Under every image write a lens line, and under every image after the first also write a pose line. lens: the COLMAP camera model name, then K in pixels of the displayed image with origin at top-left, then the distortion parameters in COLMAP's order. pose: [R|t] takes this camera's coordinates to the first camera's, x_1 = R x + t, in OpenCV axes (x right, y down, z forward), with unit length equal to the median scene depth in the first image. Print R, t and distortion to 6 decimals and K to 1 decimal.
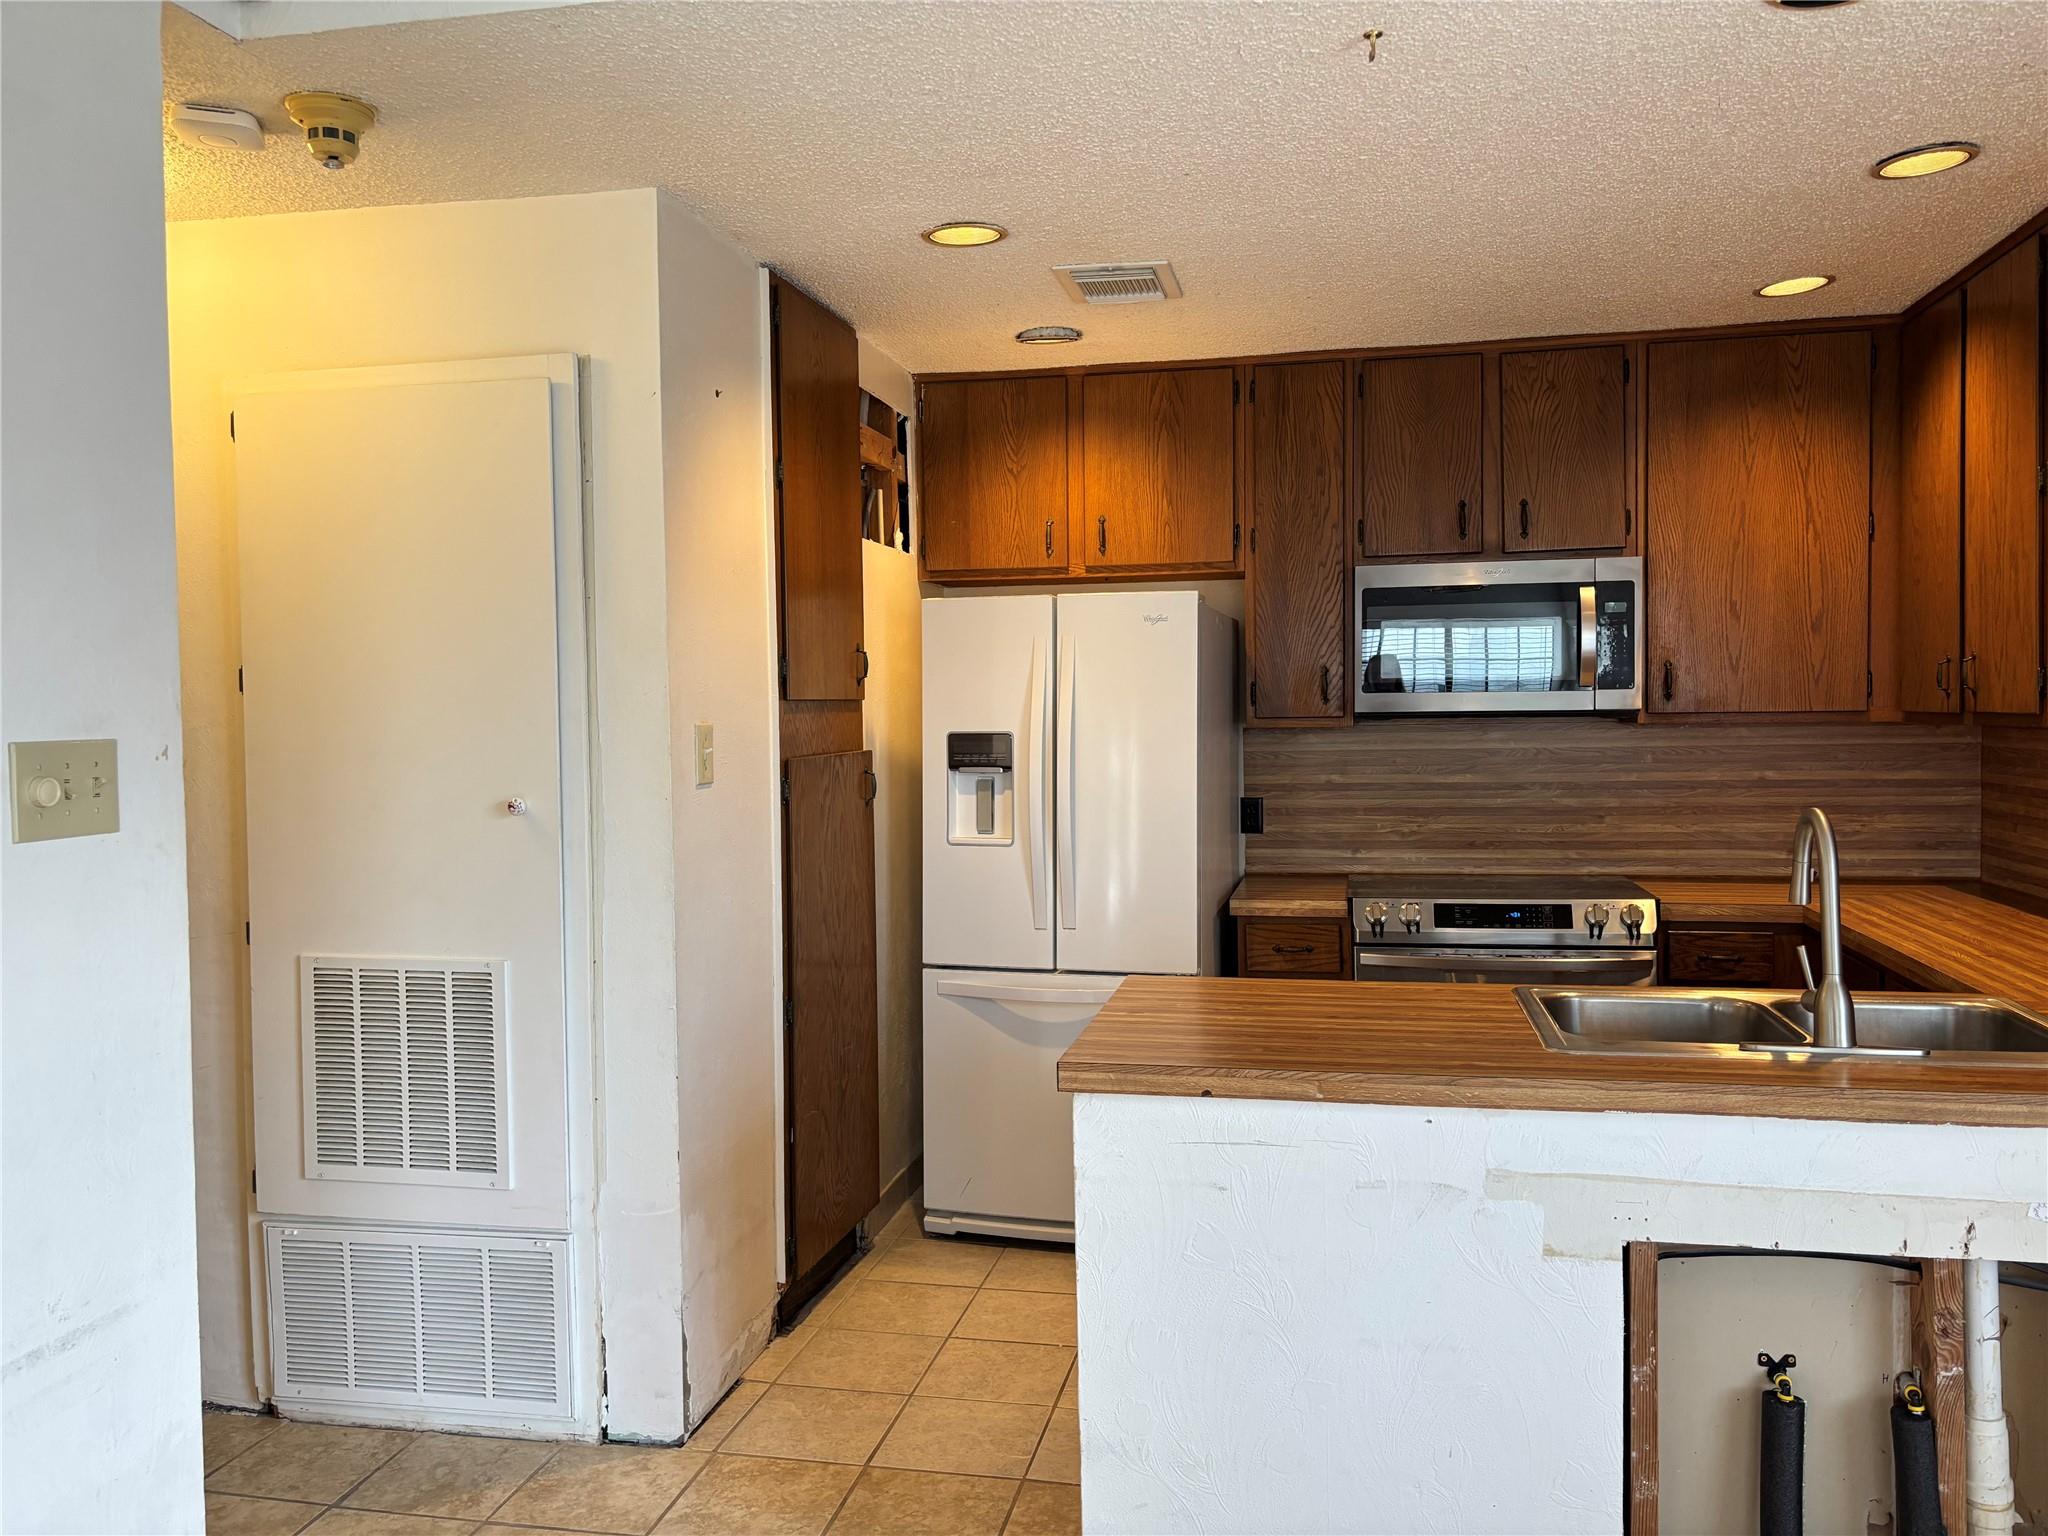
lens RADIAL K [[1532.7, 0, 1038.0], [0, 1532.7, 773.9], [0, 0, 1]] dist [0.014494, -0.003696]
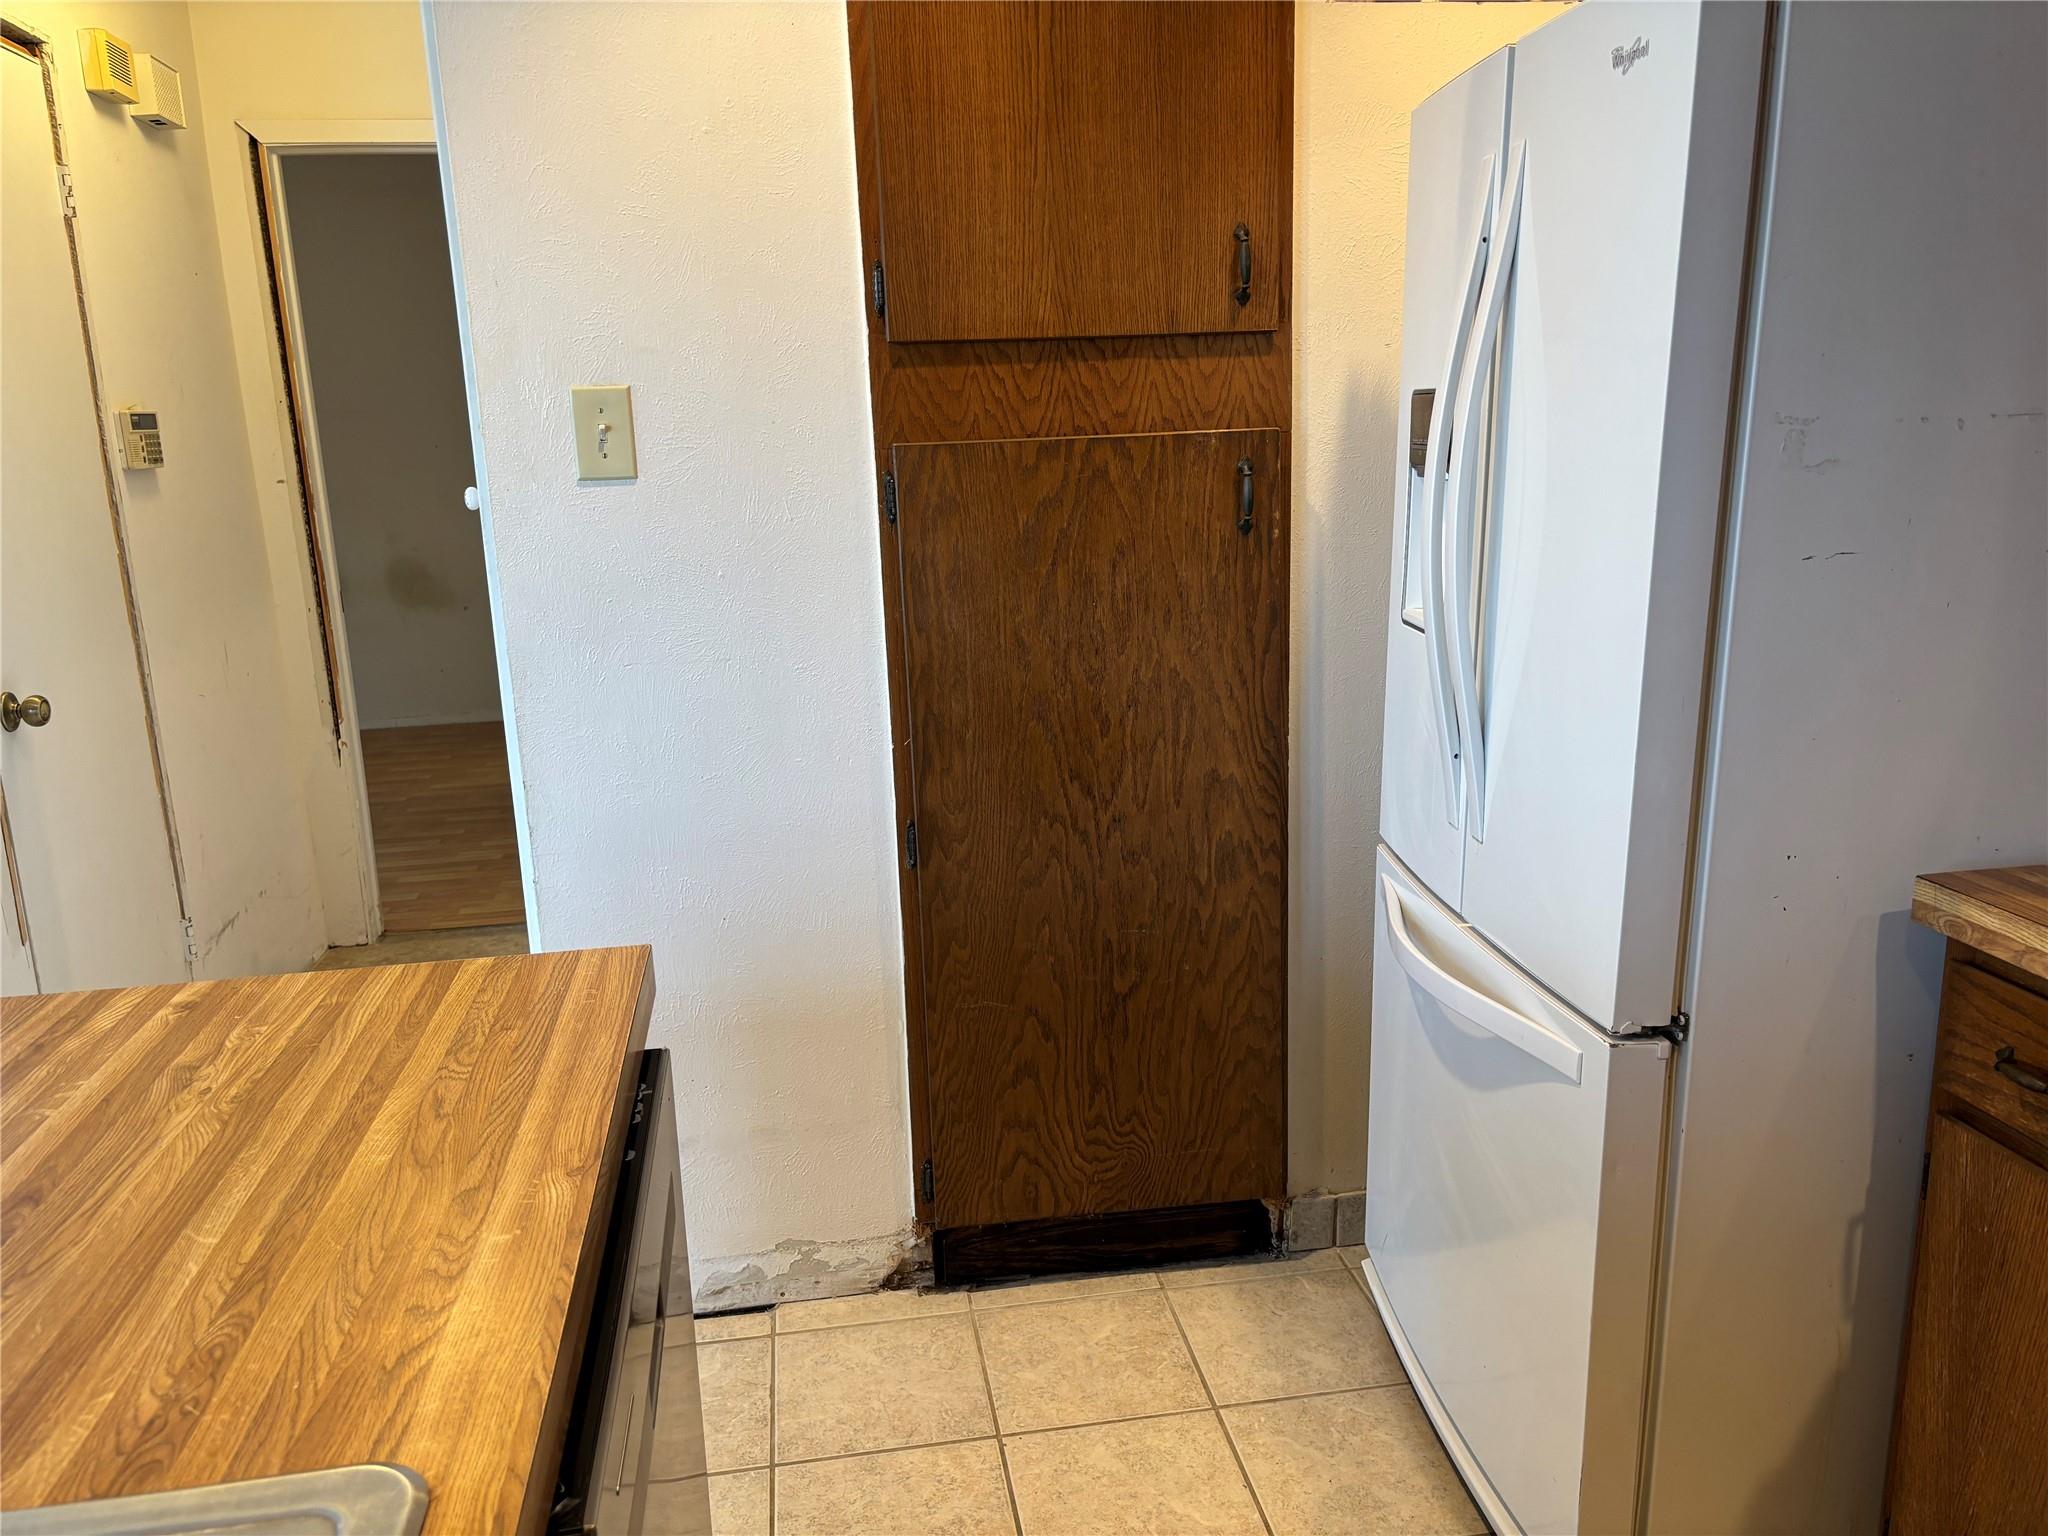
lens RADIAL K [[1540.2, 0, 1031.4], [0, 1540.2, 775.3], [0, 0, 1]] dist [0.099948, -0.136207]
pose [[0.356918, 0.216005, -0.908819, 0.371297], [-0.015546, 0.974137, 0.225424, -0.016982], [0.934006, -0.066329, 0.351045, 0.687130]]
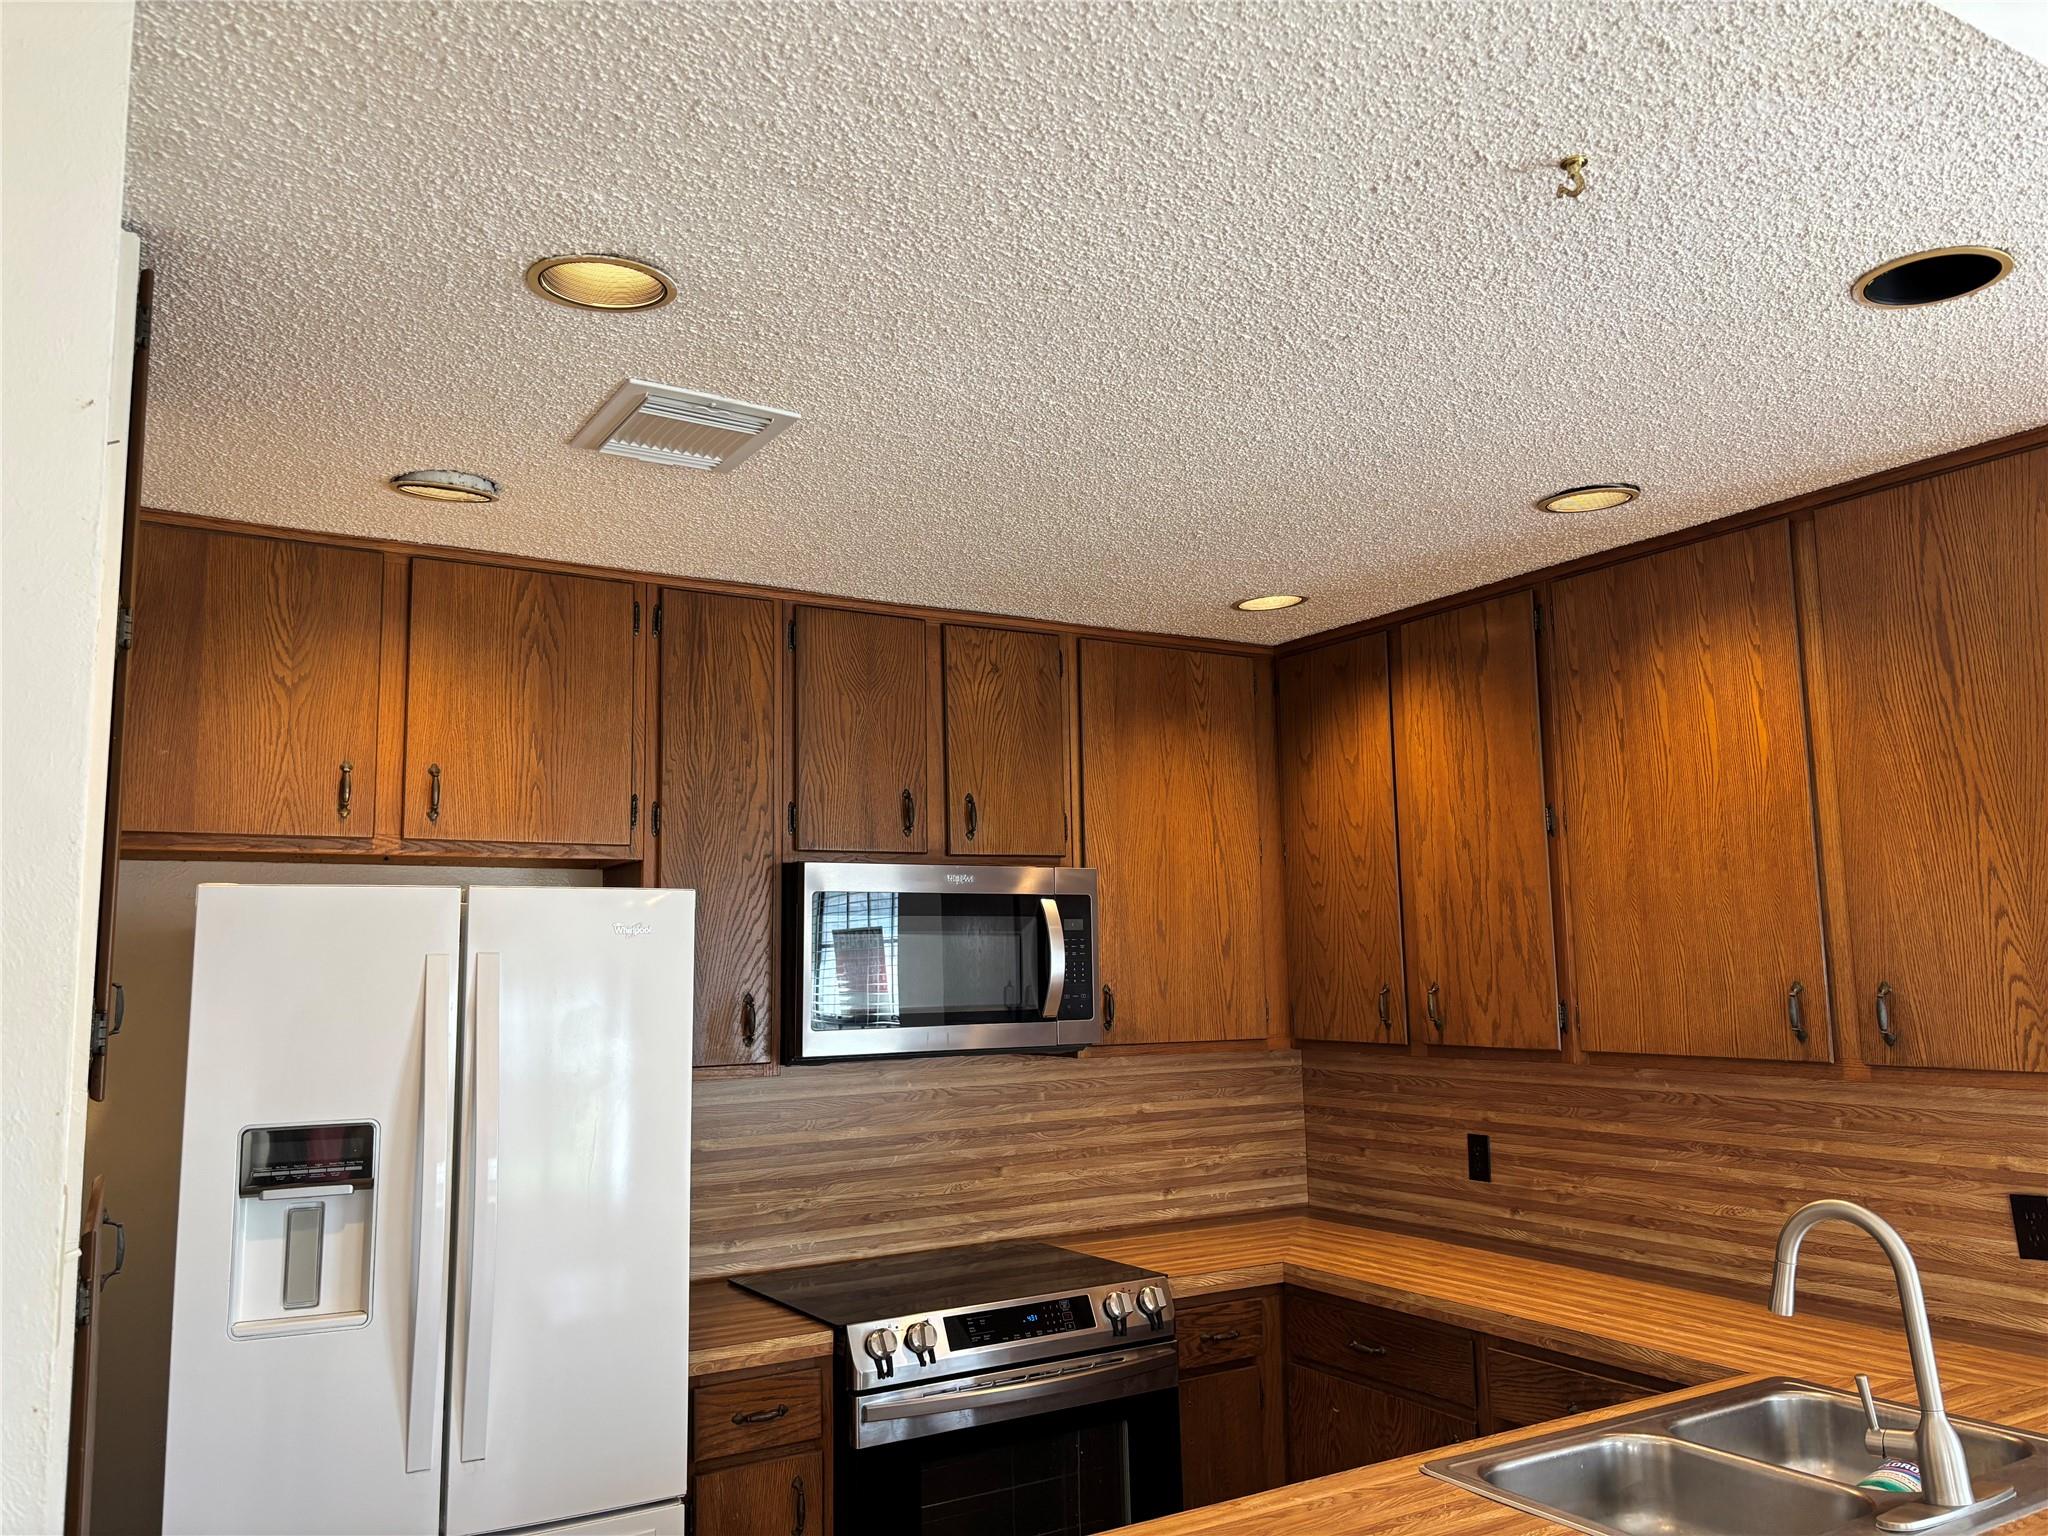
lens RADIAL K [[1540.2, 0, 1031.4], [0, 1540.2, 775.3], [0, 0, 1]] dist [0.099948, -0.136207]
pose [[0.731259, 0.088226, 0.676370, -0.238819], [0.038899, 0.984592, -0.170487, -0.043088], [-0.680989, 0.150980, 0.716560, 0.371105]]
